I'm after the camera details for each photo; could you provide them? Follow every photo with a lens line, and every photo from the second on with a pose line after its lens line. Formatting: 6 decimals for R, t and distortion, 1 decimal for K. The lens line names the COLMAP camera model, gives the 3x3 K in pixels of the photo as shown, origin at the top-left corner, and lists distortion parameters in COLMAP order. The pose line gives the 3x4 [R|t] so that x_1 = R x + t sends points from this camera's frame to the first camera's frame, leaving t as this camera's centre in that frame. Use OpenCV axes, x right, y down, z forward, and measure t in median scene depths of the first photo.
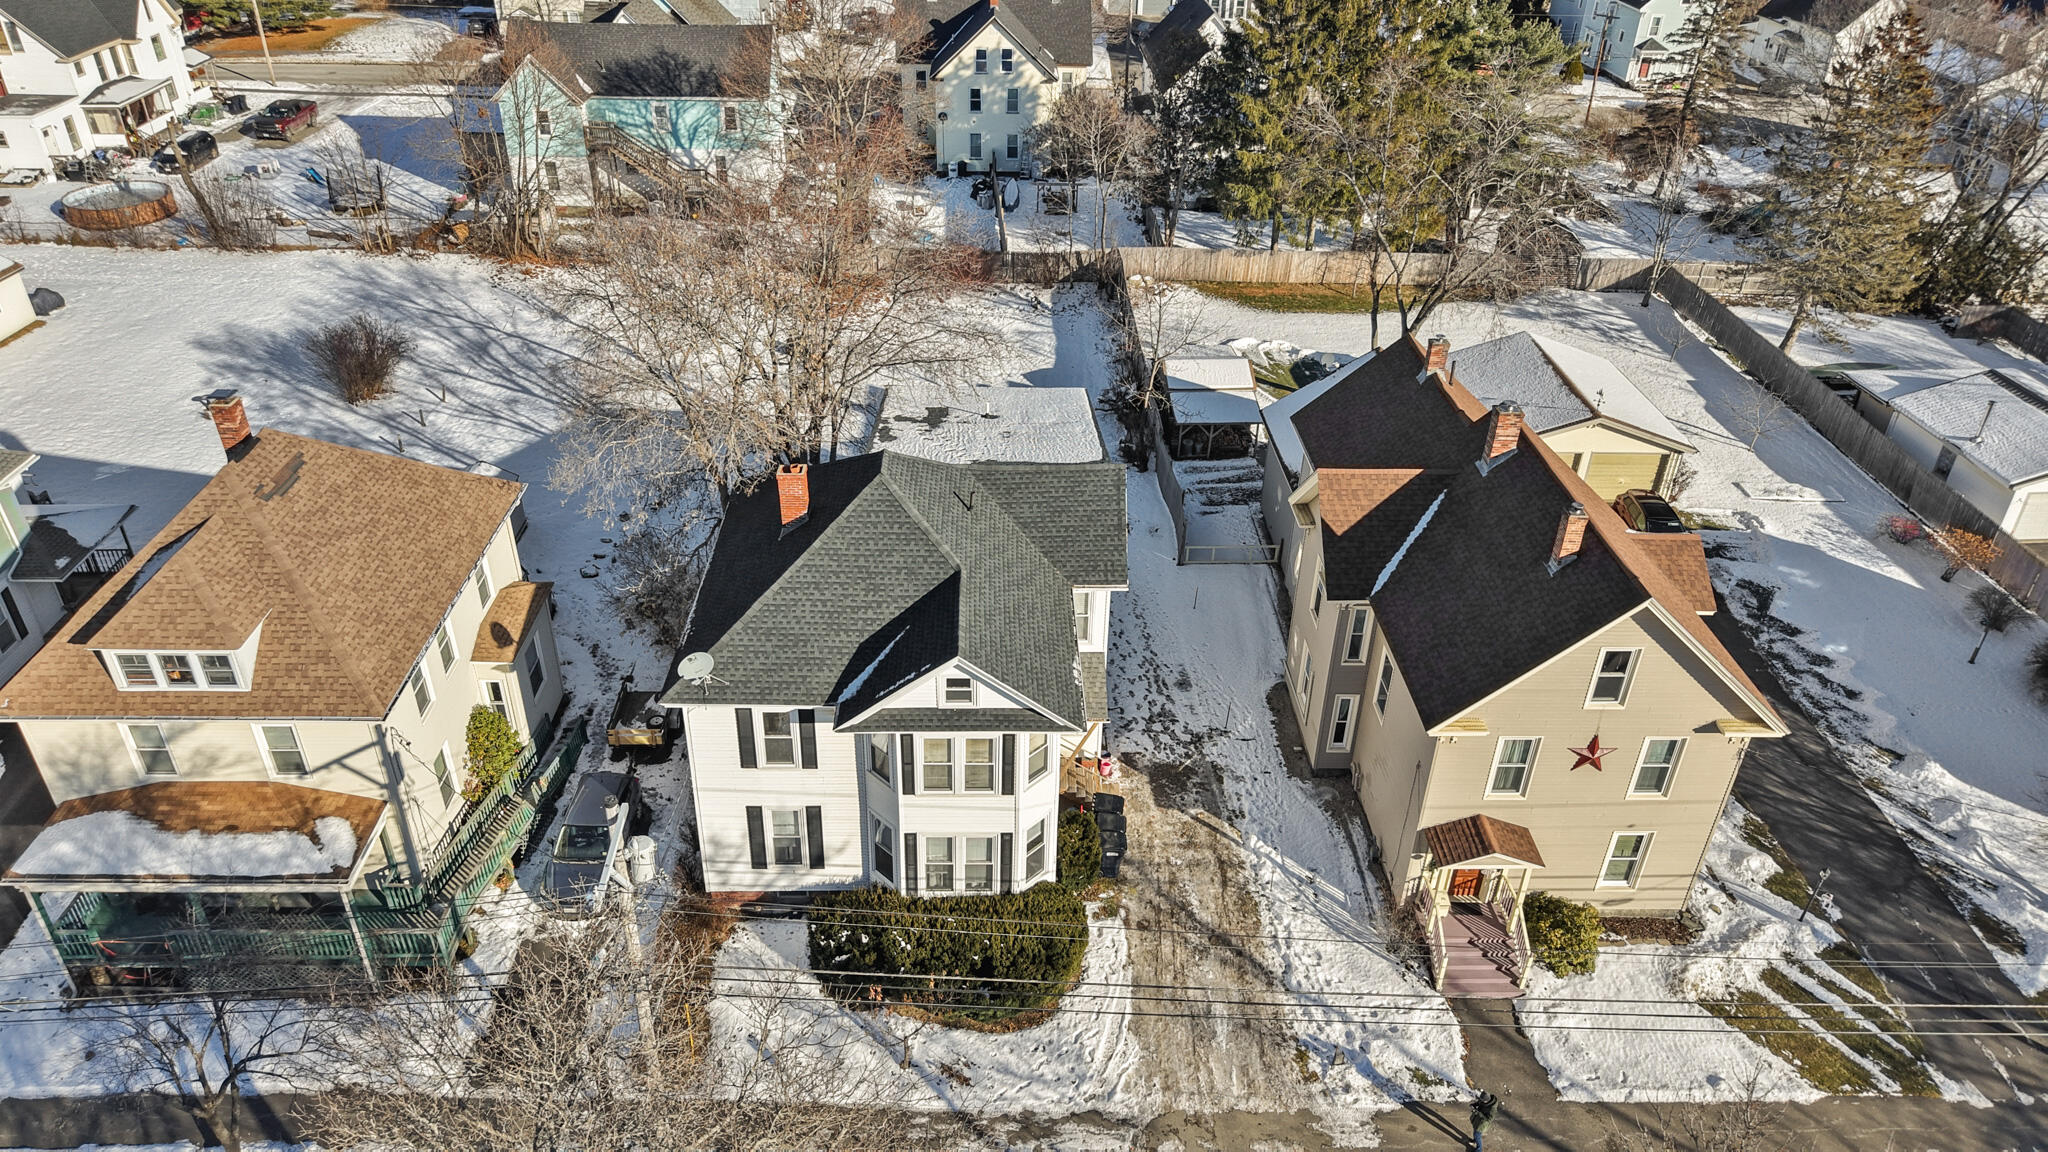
lens RADIAL K [[1371.7, 0, 1022.1], [0, 1371.7, 567.2], [0, 0, 1]] dist [0.018655, -0.020733]
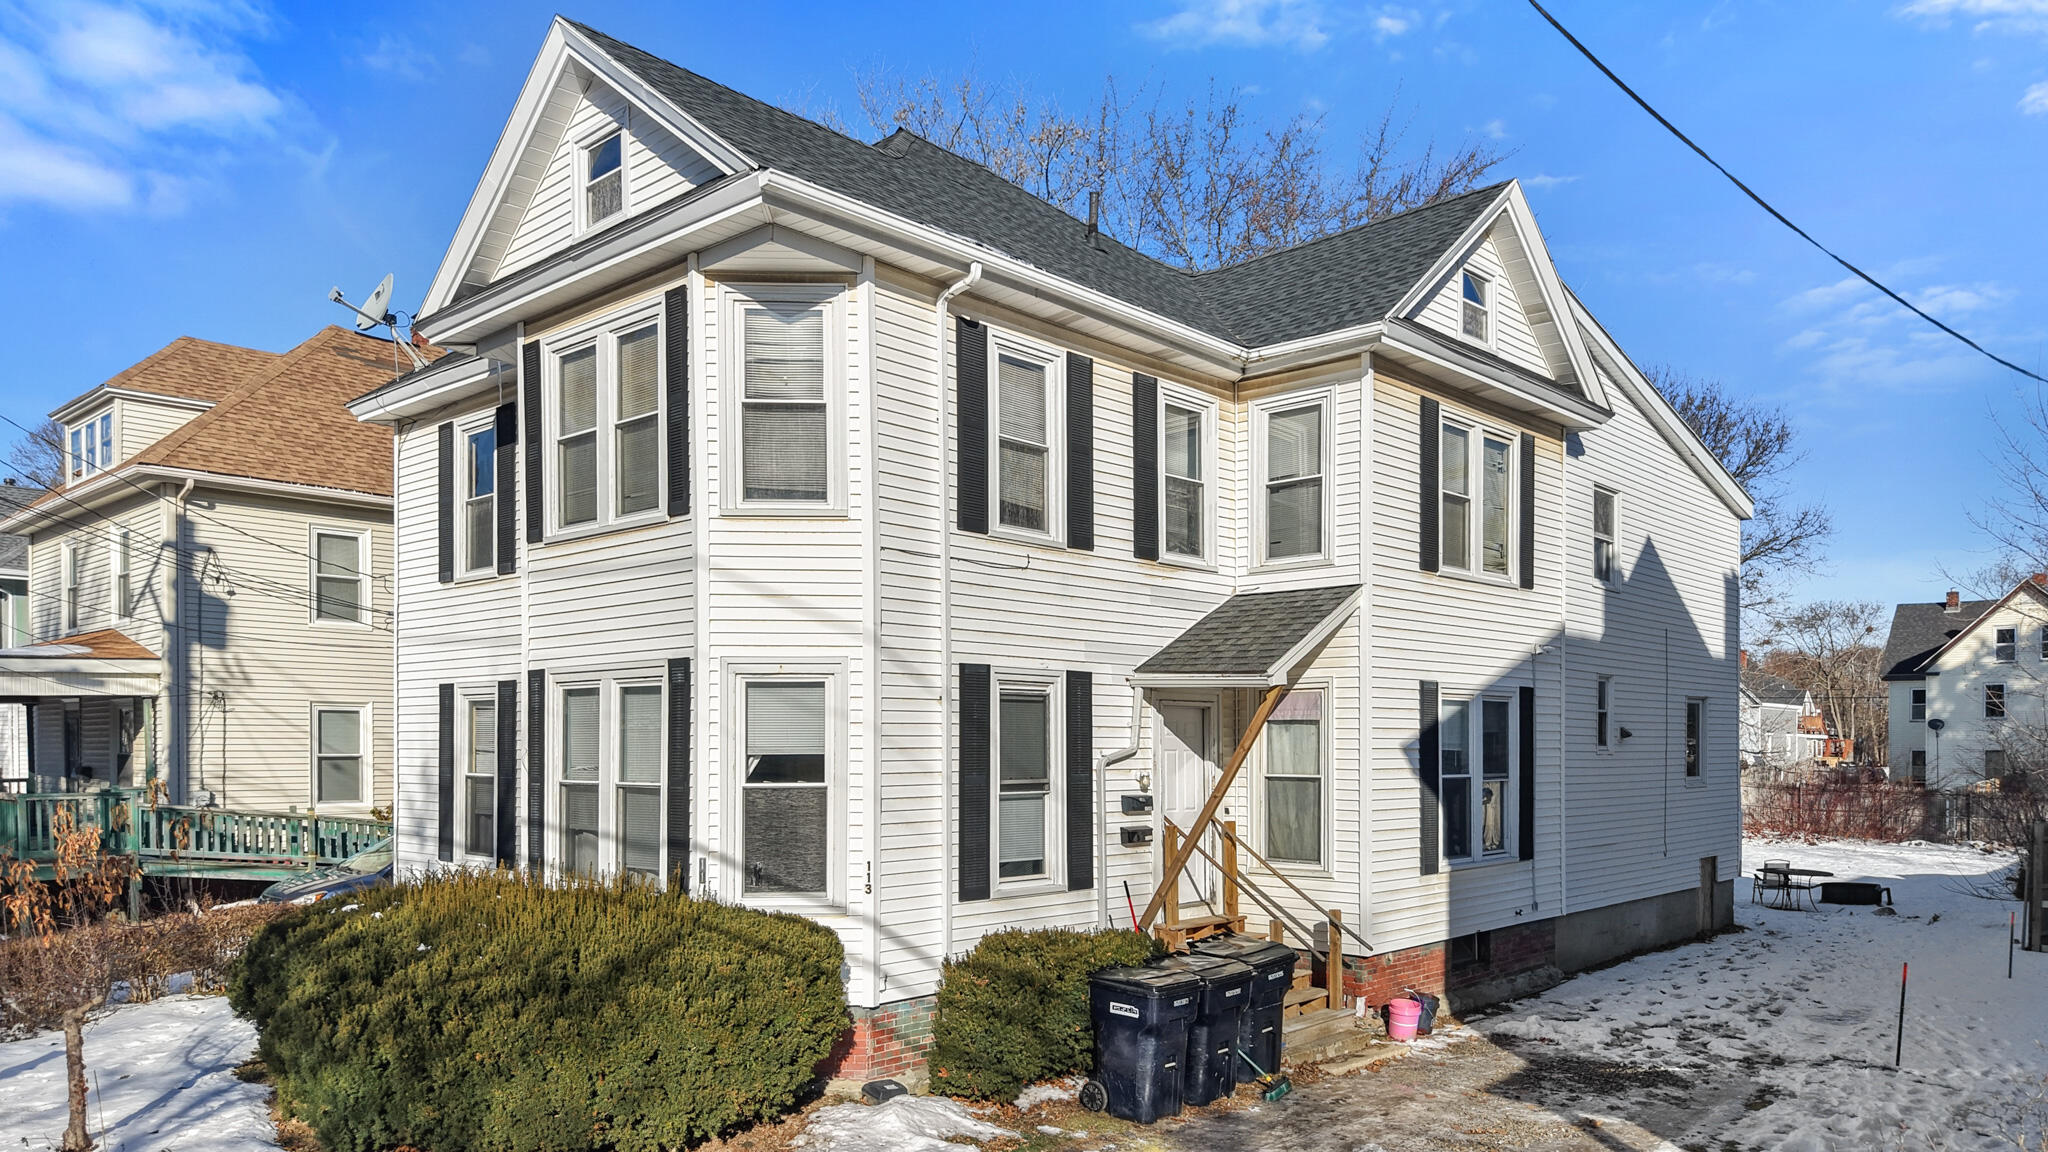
lens RADIAL K [[1427.8, 0, 1019.7], [0, 1427.8, 754.4], [0, 0, 1]] dist [0.004529, 0.000293]
pose [[0.718152, -0.014541, -0.695734, 0.255755], [-0.354588, 0.852608, -0.383833, 0.276214], [0.598770, 0.522349, 0.607146, 0.730027]]
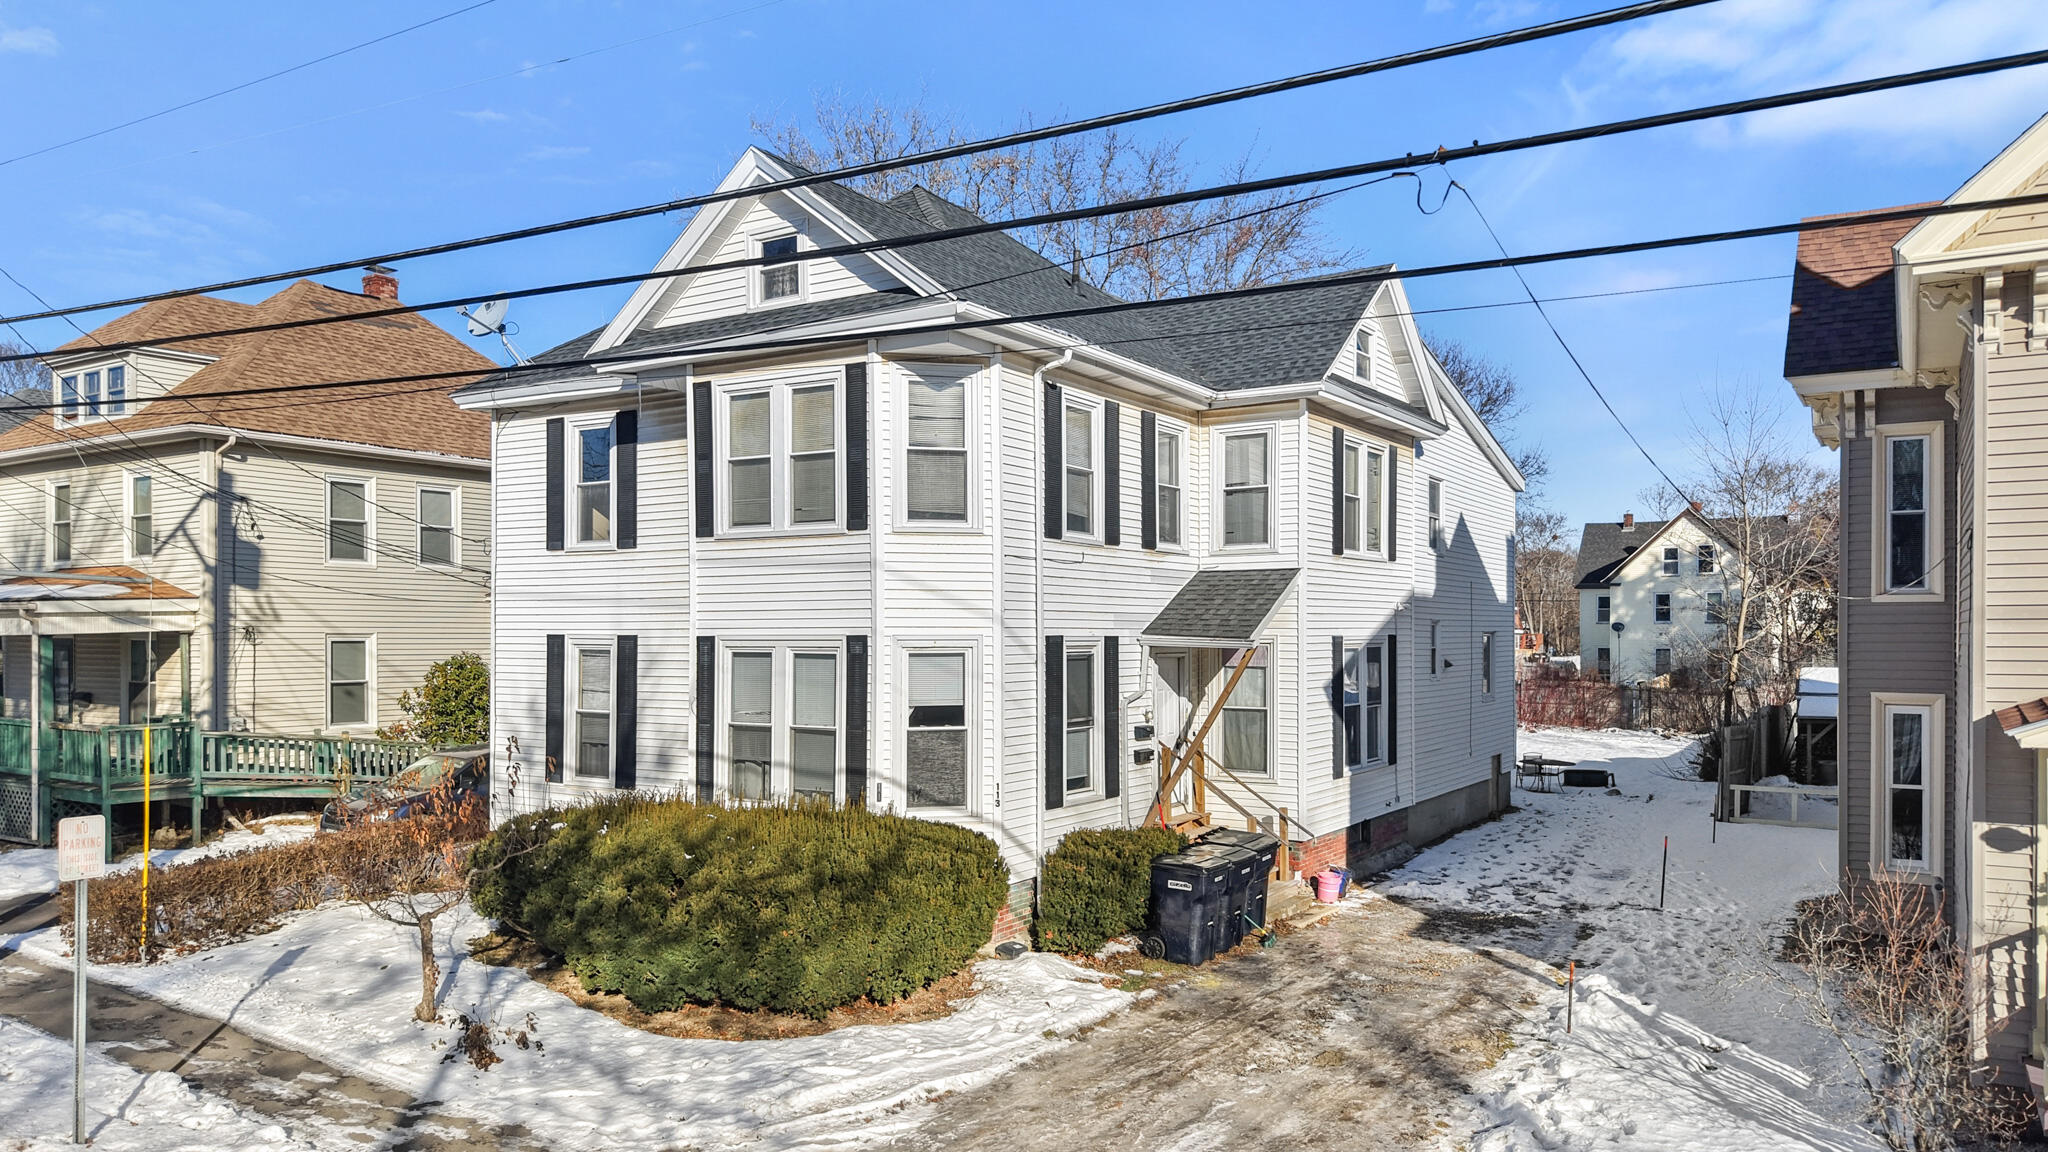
lens RADIAL K [[1398.4, 0, 1018.0], [0, 1398.4, 636.1], [0, 0, 1]] dist [0.014084, -0.004499]
pose [[0.830515, -0.016791, -0.556743, 0.254577], [-0.279443, 0.852090, -0.442554, 0.333156], [0.481827, 0.523125, 0.702982, 0.599524]]
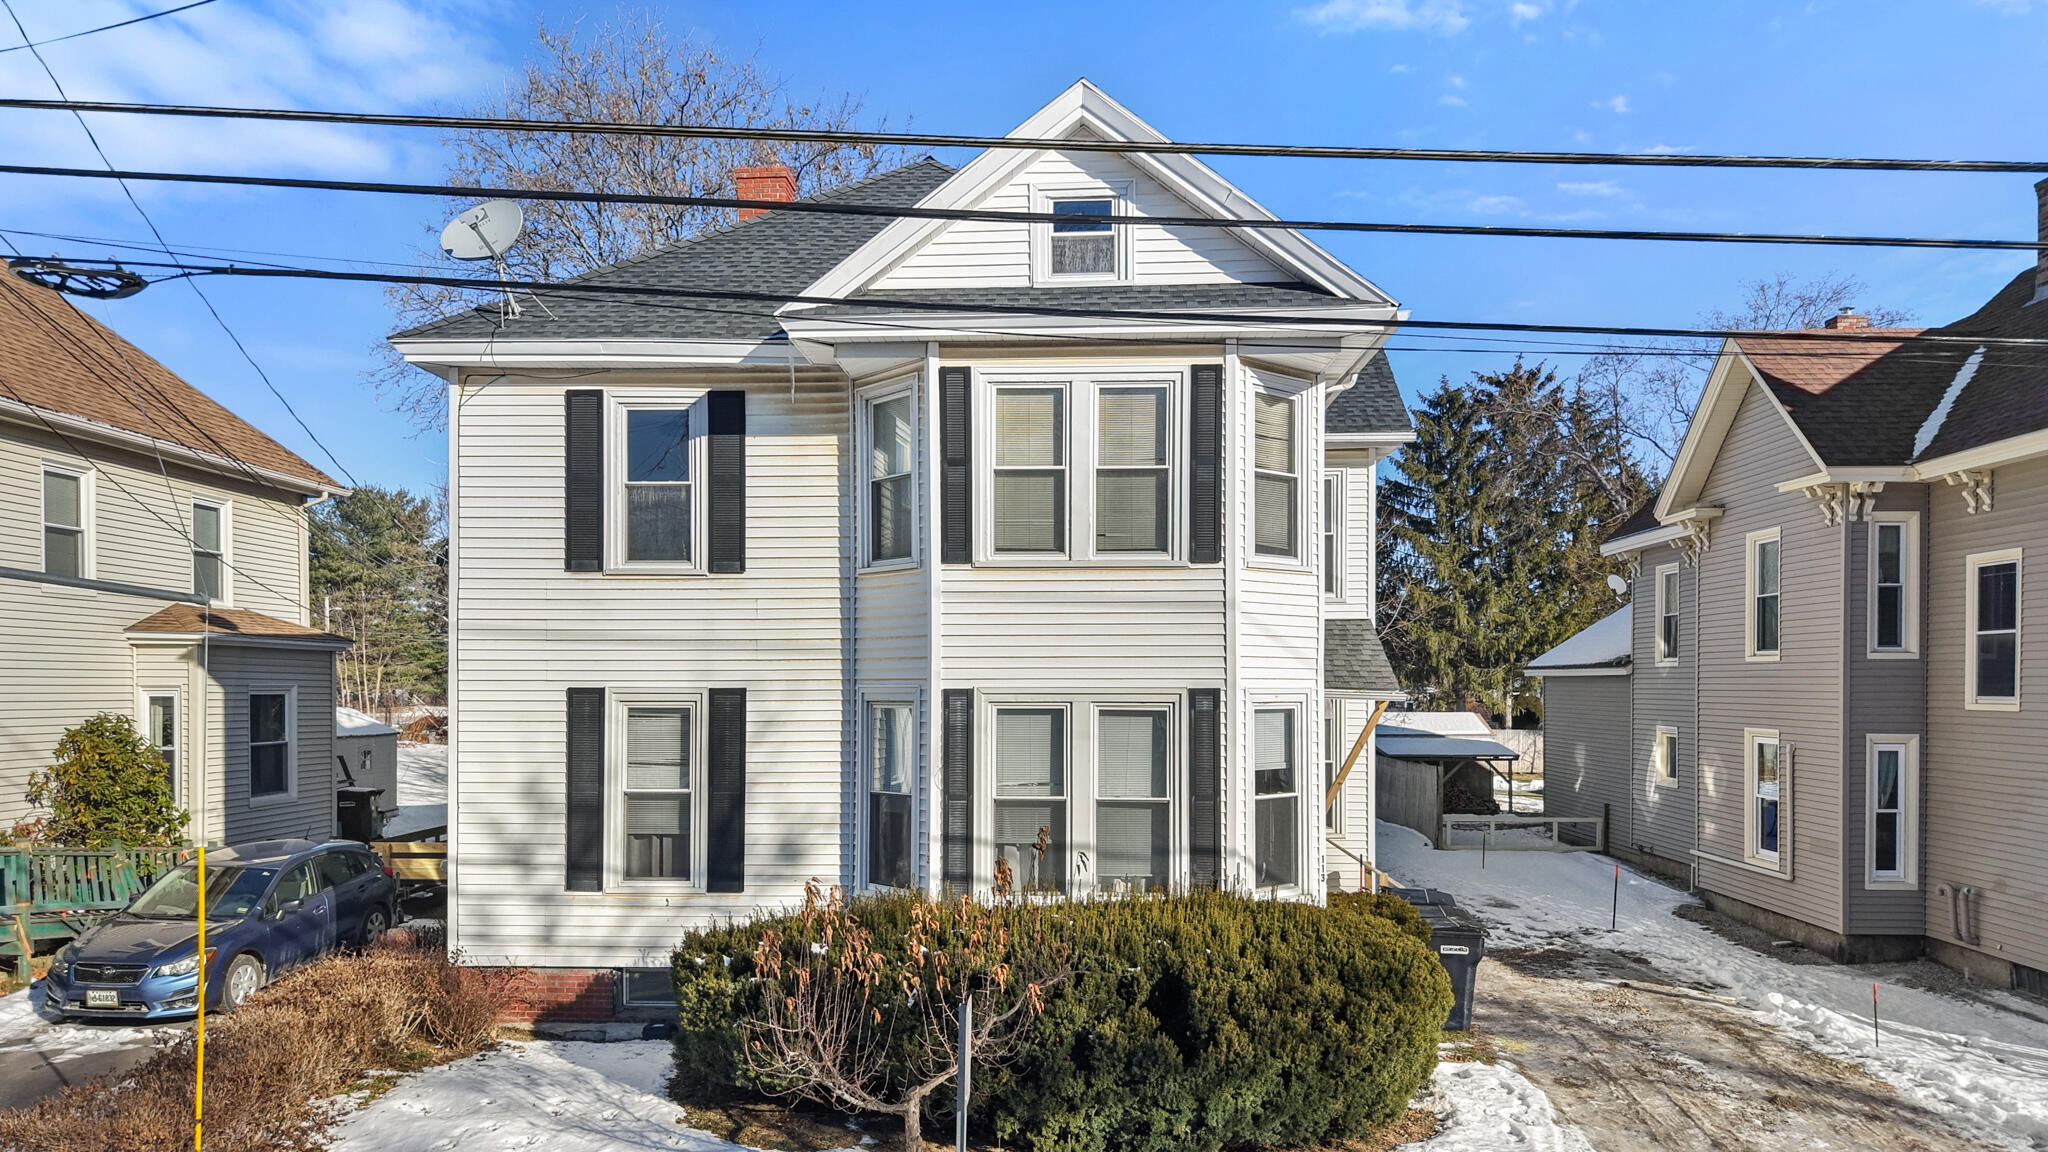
lens RADIAL K [[1414.7, 0, 1031.3], [0, 1414.7, 694.1], [0, 0, 1]] dist [0.019567, -0.003268]
pose [[0.997929, -0.018193, -0.061699, -0.030382], [-0.016471, 0.854926, -0.518488, 0.348019], [0.062181, 0.518430, 0.852856, 0.564812]]
